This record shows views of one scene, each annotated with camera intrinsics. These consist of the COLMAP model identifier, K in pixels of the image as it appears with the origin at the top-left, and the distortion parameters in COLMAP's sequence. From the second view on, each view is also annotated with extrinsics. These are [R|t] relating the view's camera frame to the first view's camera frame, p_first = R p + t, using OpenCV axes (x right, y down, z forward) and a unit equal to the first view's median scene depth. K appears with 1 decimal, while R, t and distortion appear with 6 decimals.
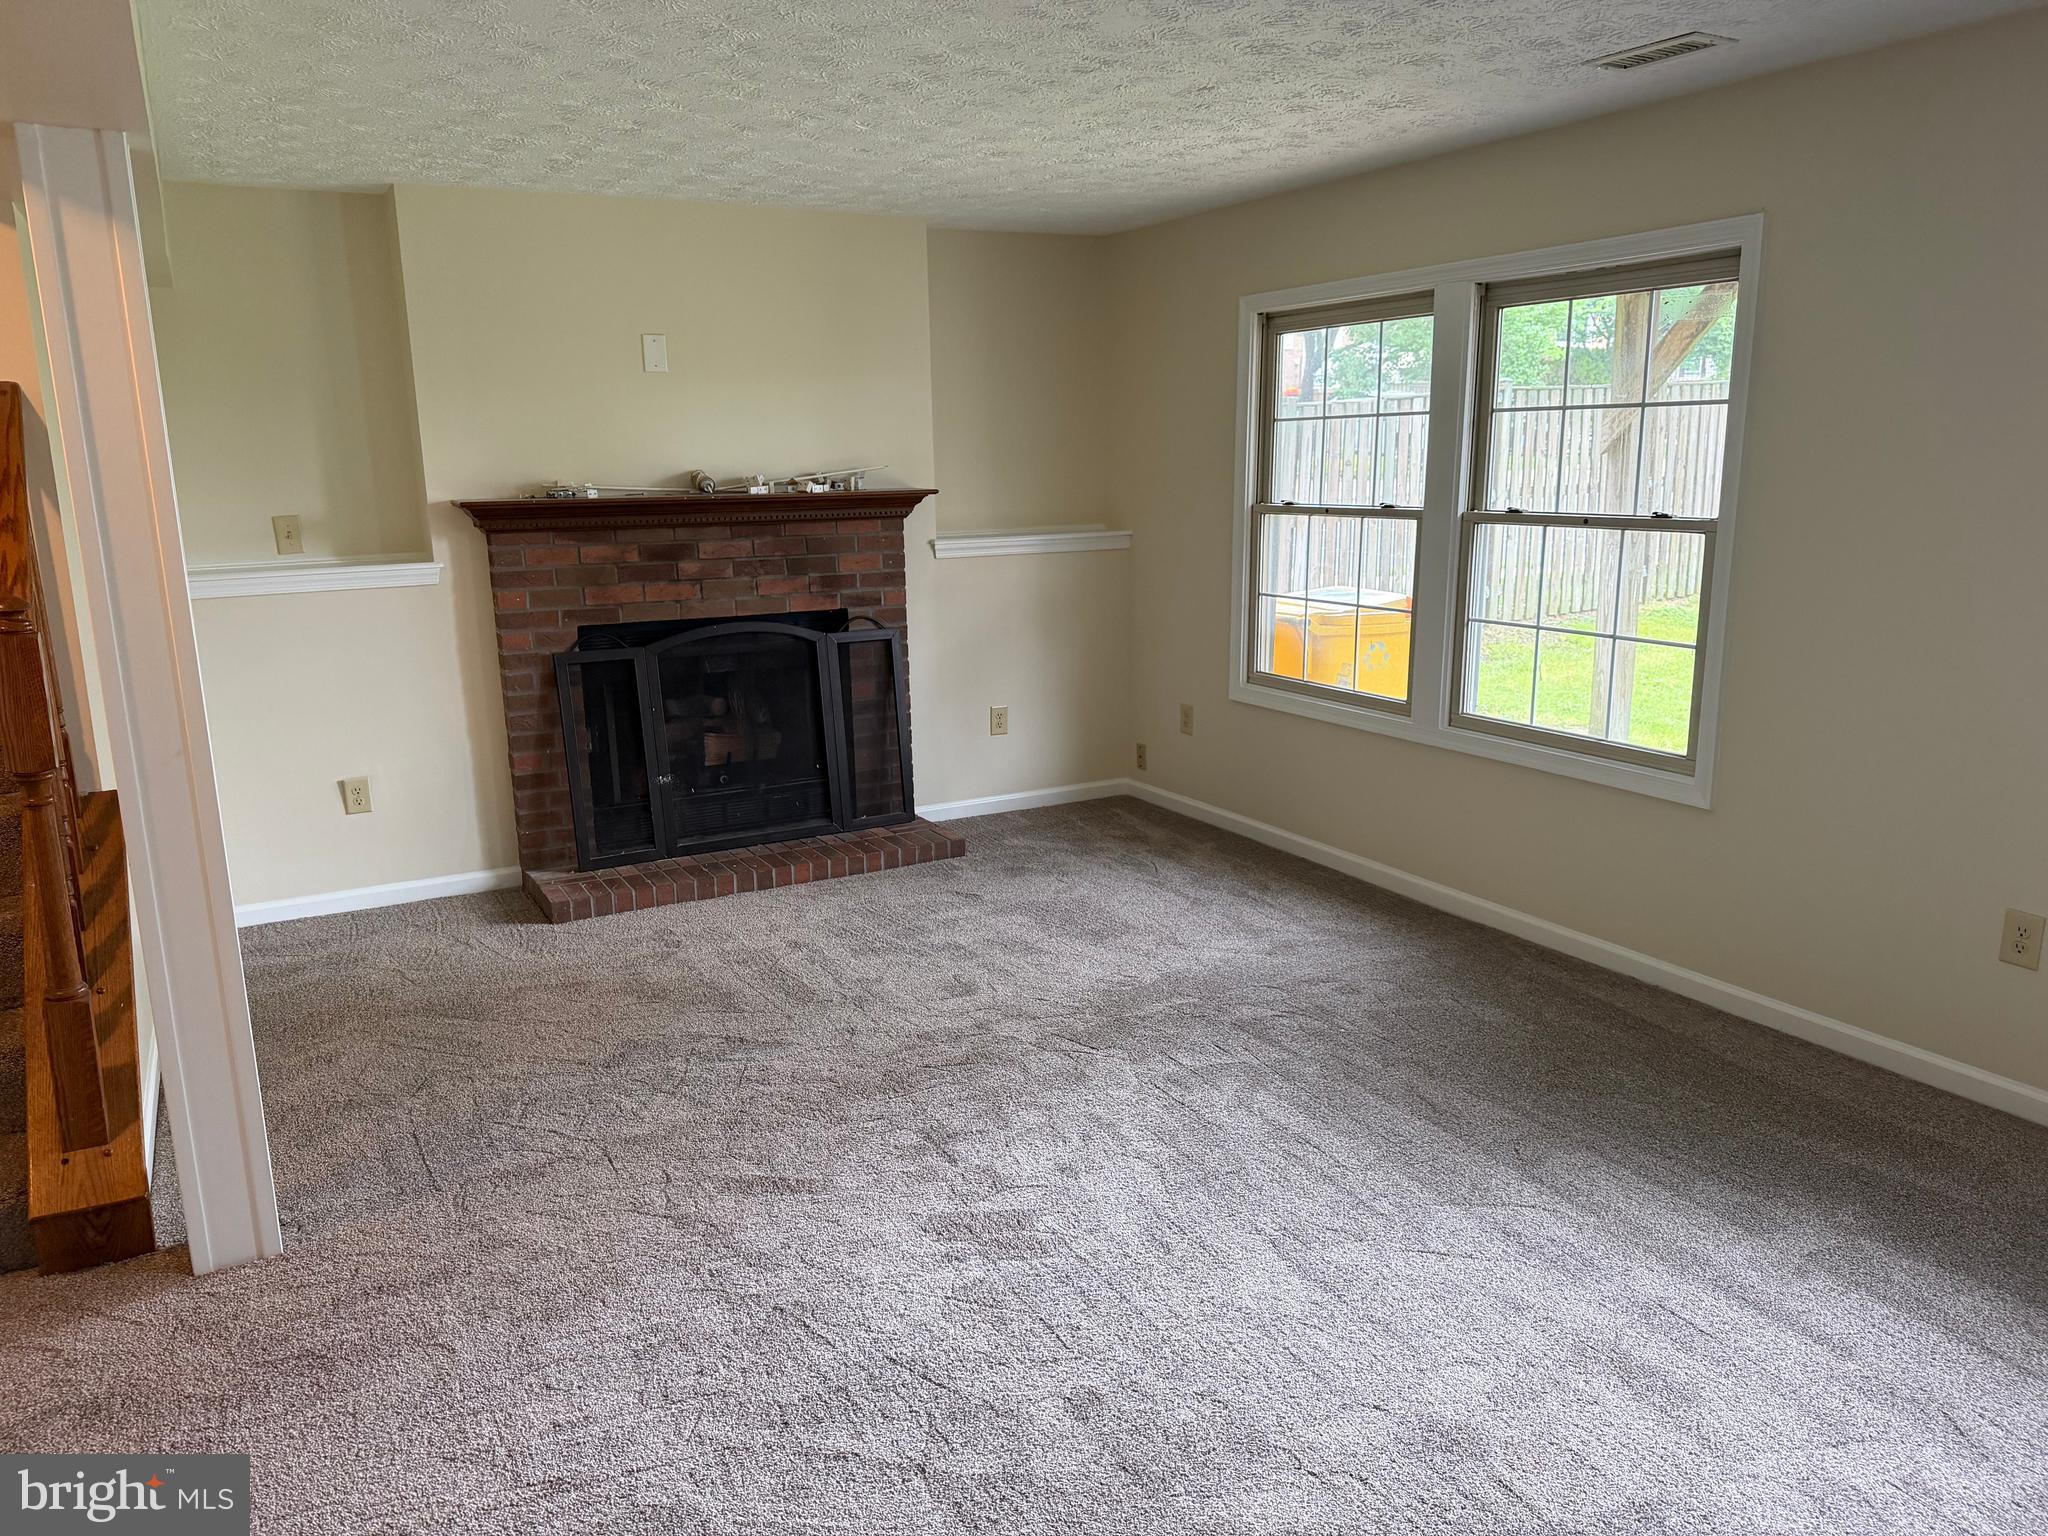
lens RADIAL K [[1442.2, 0, 1016.9], [0, 1442.2, 779.8], [0, 0, 1]] dist [0.082082, -0.118559]
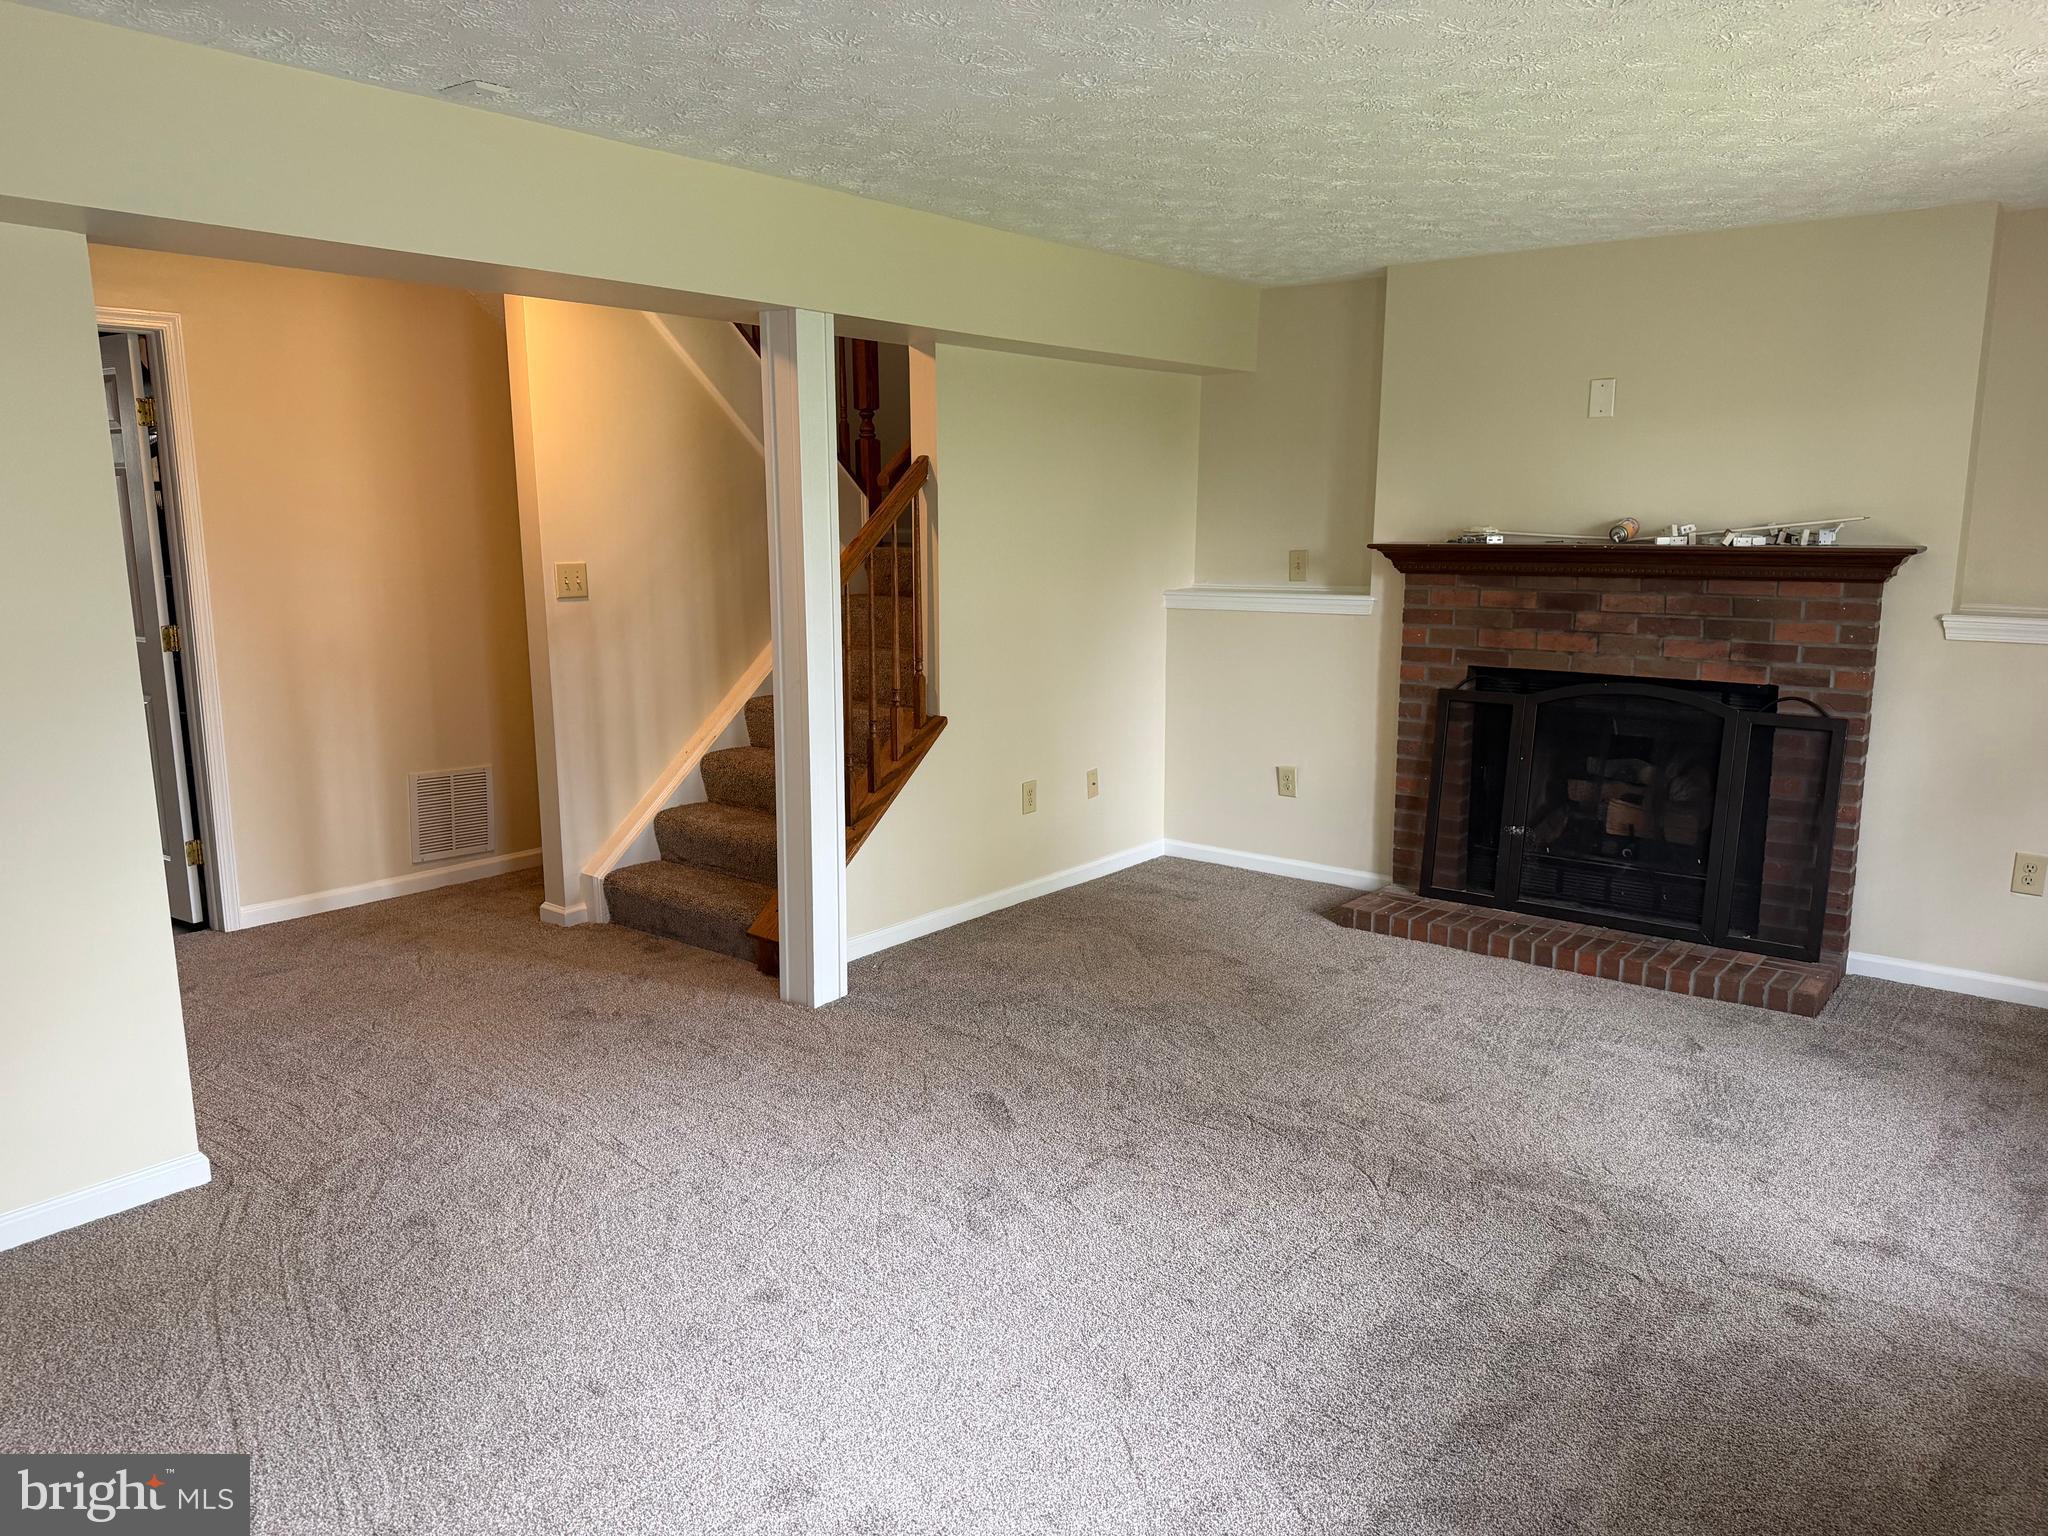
lens RADIAL K [[1442.2, 0, 1016.9], [0, 1442.2, 779.8], [0, 0, 1]] dist [0.082082, -0.118559]
pose [[0.368246, 0.185045, -0.911128, 0.526469], [-0.207598, 0.971616, 0.113426, -0.075530], [0.906255, 0.147380, 0.396208, 0.301801]]
